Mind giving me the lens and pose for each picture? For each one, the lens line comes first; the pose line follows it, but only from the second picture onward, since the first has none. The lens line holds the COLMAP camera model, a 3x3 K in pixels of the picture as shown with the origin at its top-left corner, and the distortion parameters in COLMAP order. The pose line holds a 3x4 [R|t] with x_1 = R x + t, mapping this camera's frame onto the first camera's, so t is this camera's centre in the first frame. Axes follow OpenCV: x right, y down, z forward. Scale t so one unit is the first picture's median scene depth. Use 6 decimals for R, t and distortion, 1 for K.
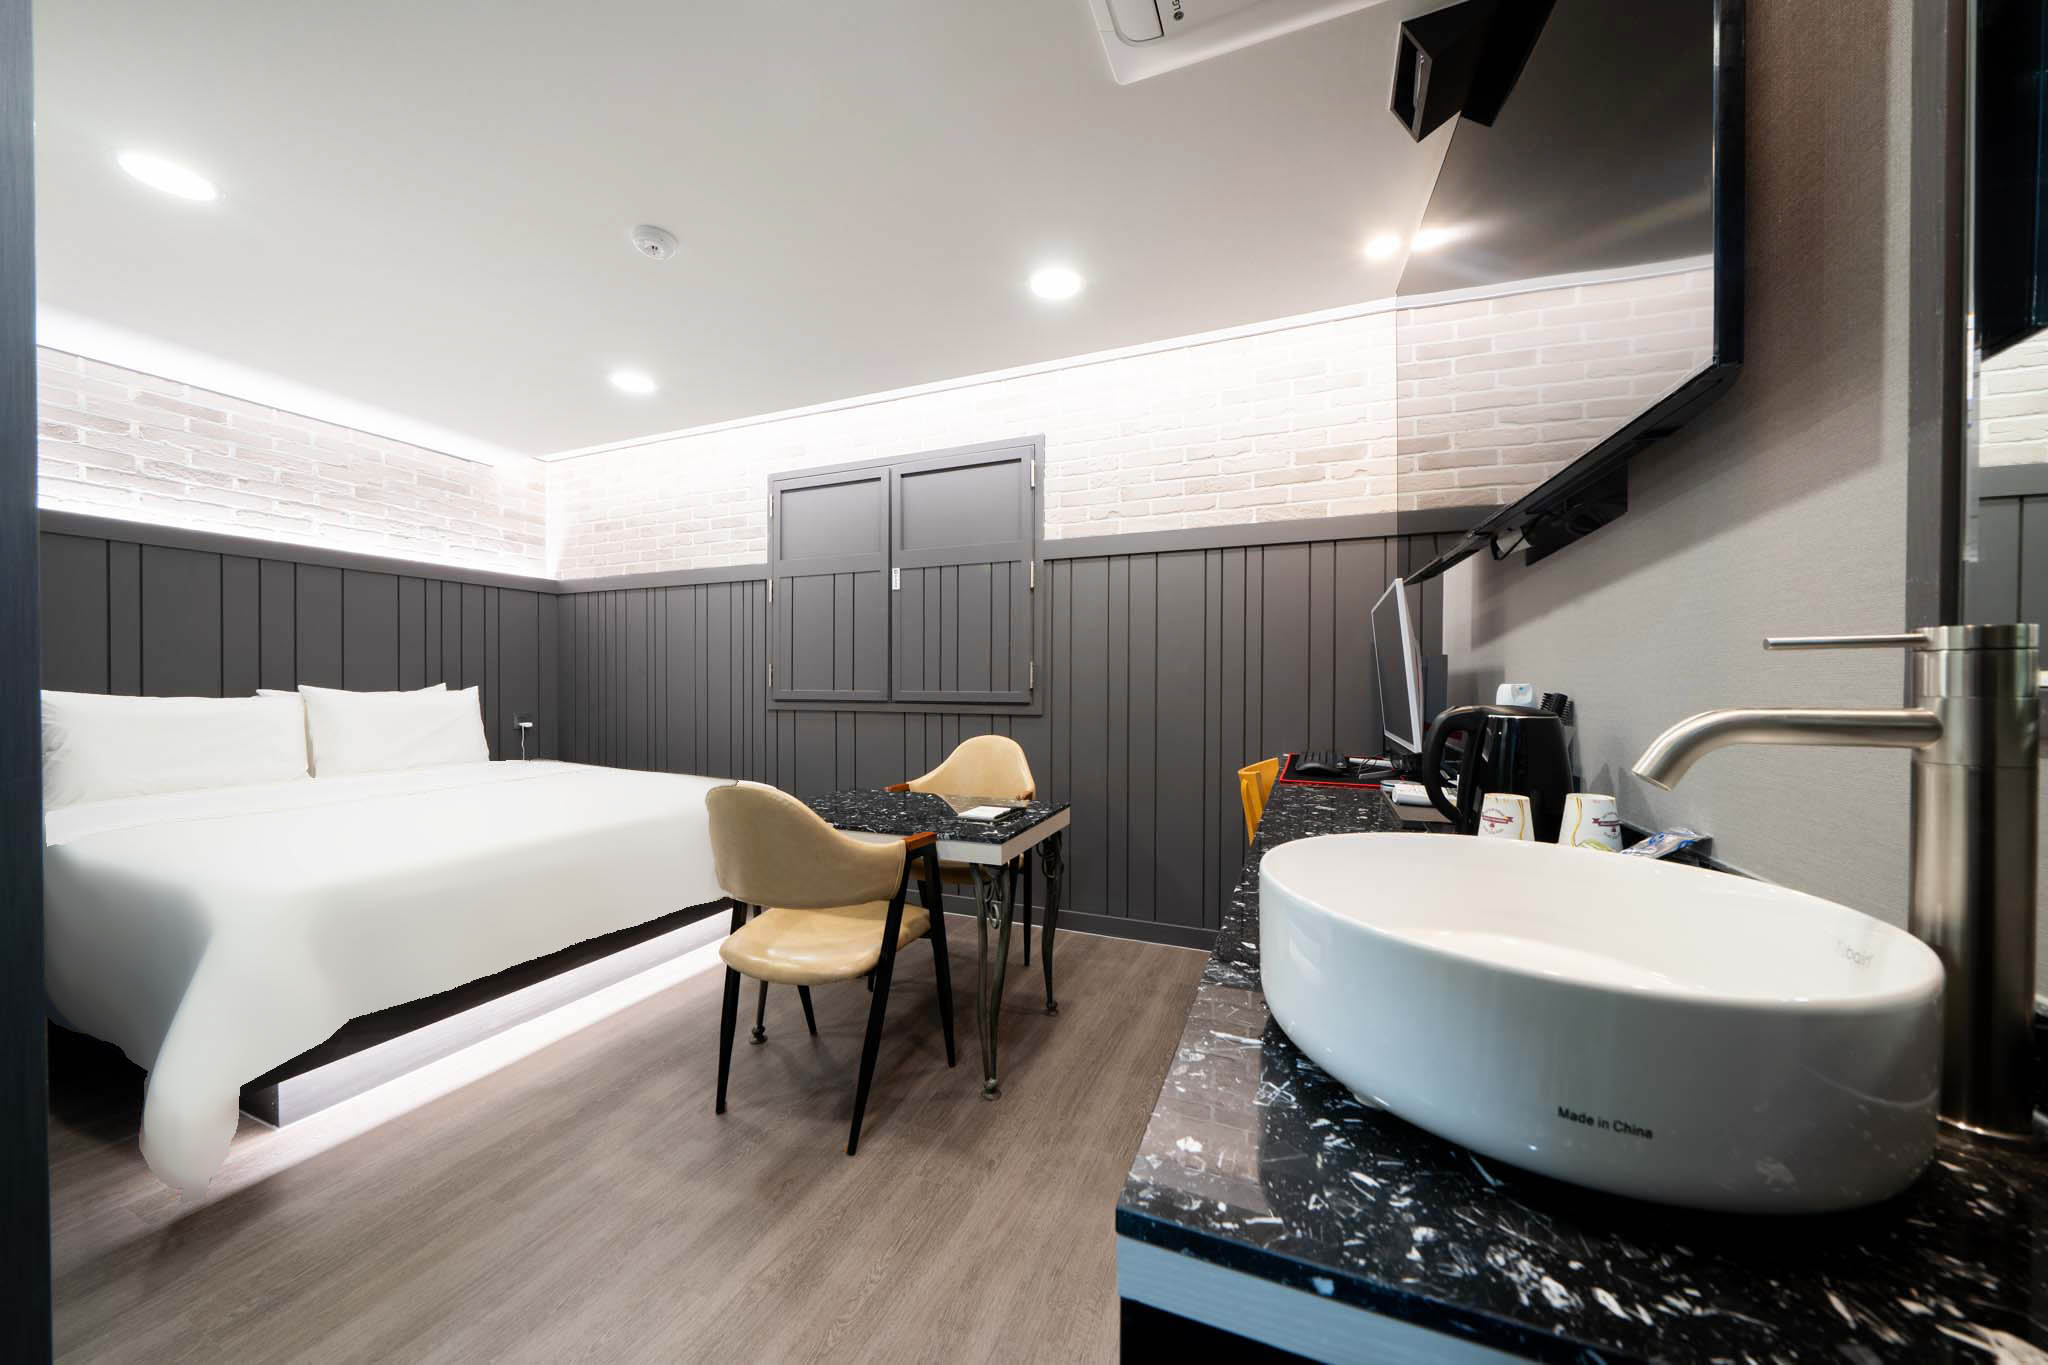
lens RADIAL K [[699.0, 0, 1028.0], [0, 699.0, 693.2], [0, 0, 1]] dist [-0.008551, 0.000318]
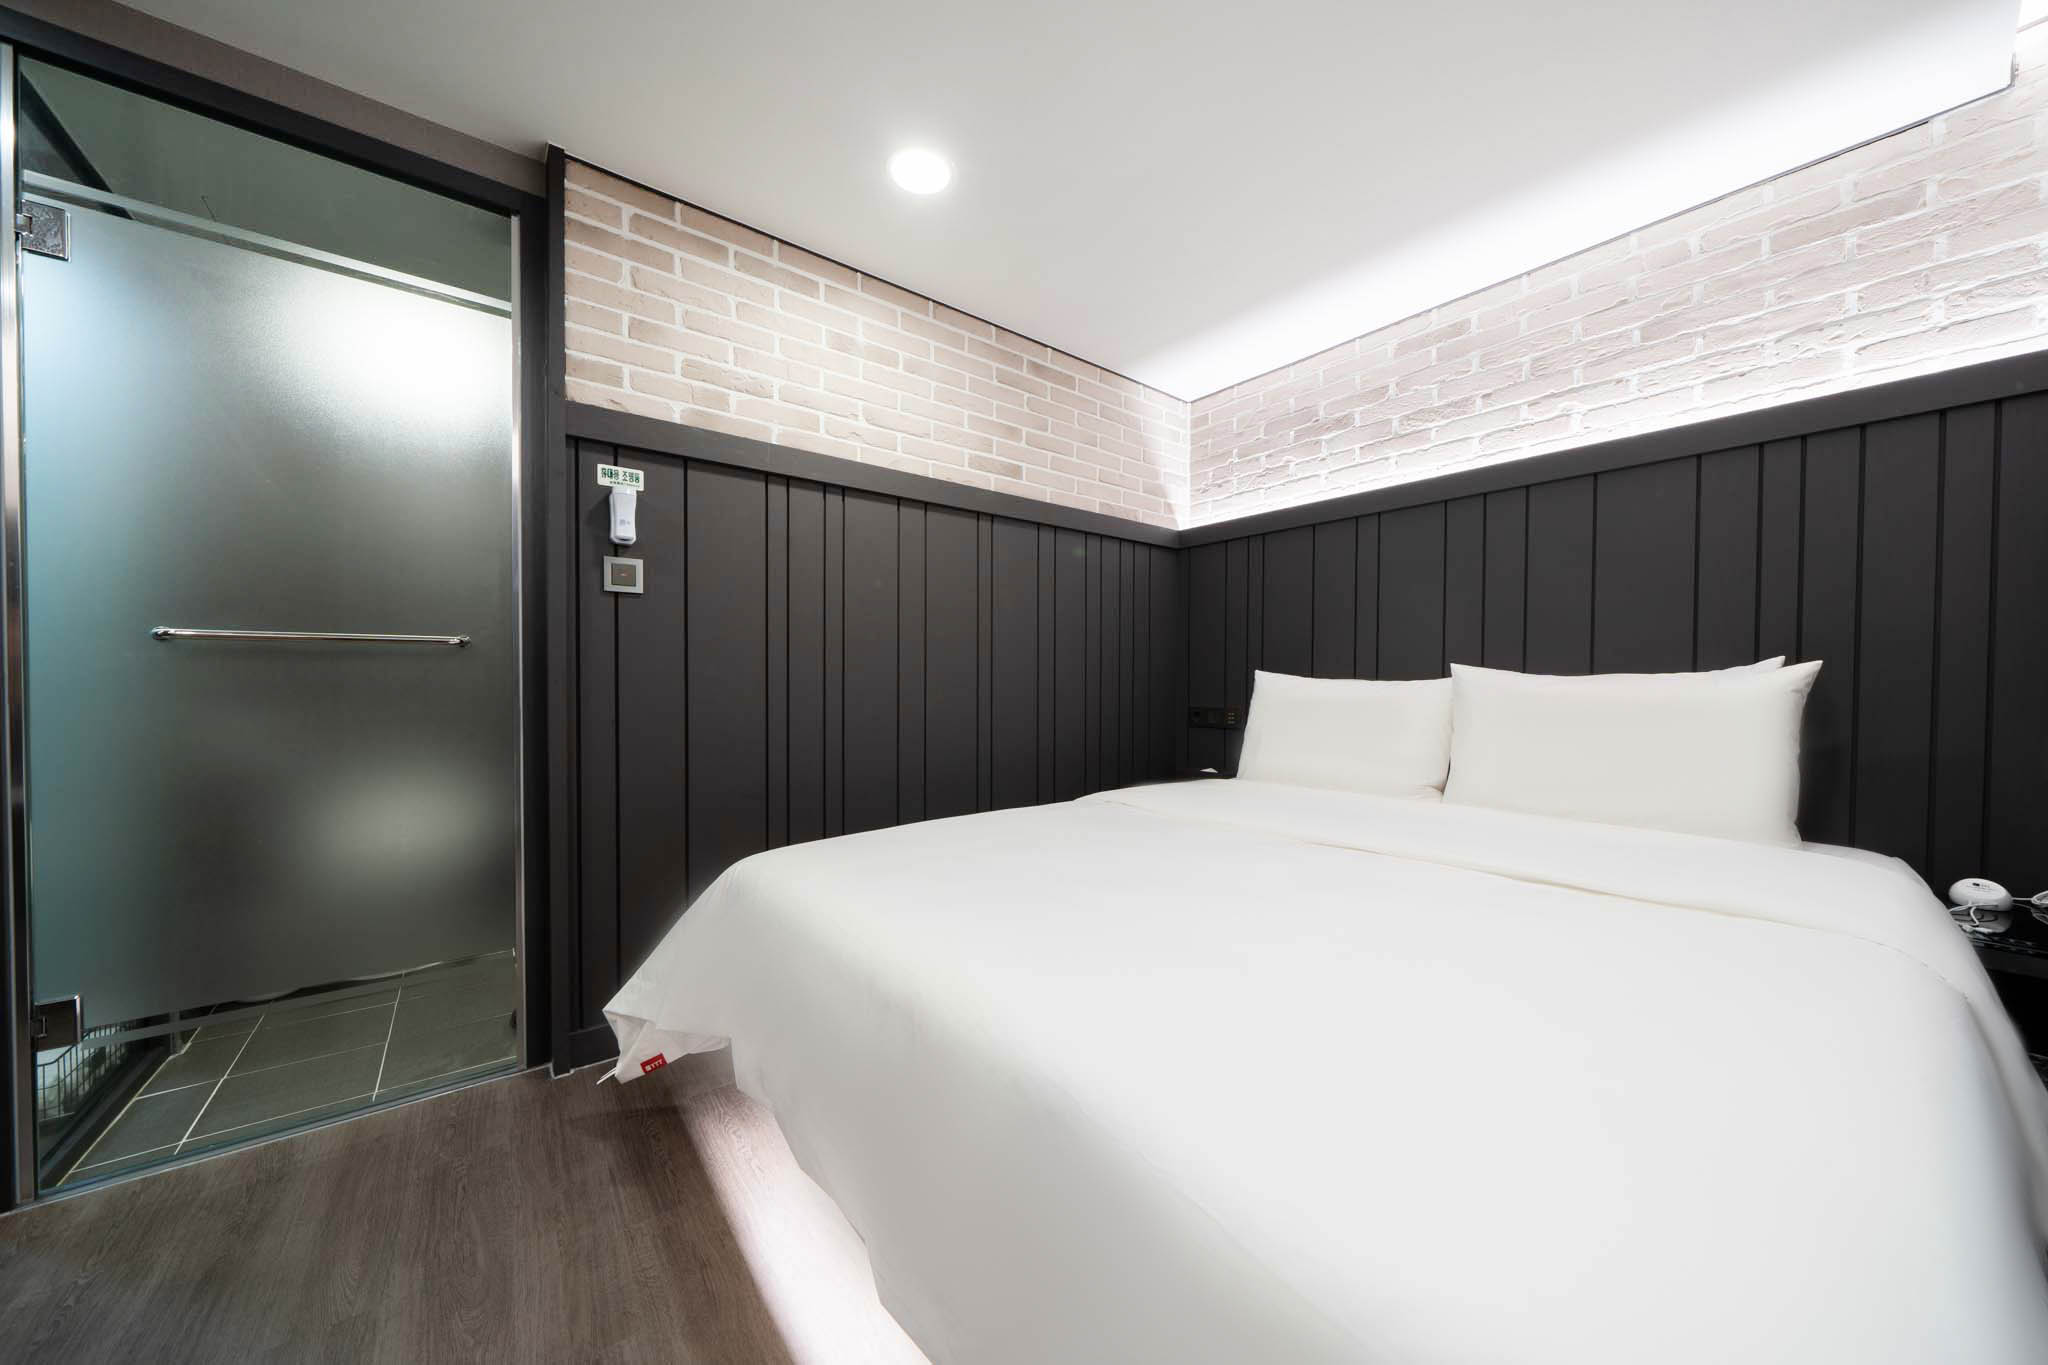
lens RADIAL K [[699.0, 0, 1028.0], [0, 699.0, 693.2], [0, 0, 1]] dist [-0.008551, 0.000318]
pose [[-0.491718, 0.005334, -0.870738, -0.227184], [-0.017014, 0.999731, 0.015732, 0.014225], [0.870588, 0.022551, -0.491496, 0.946025]]
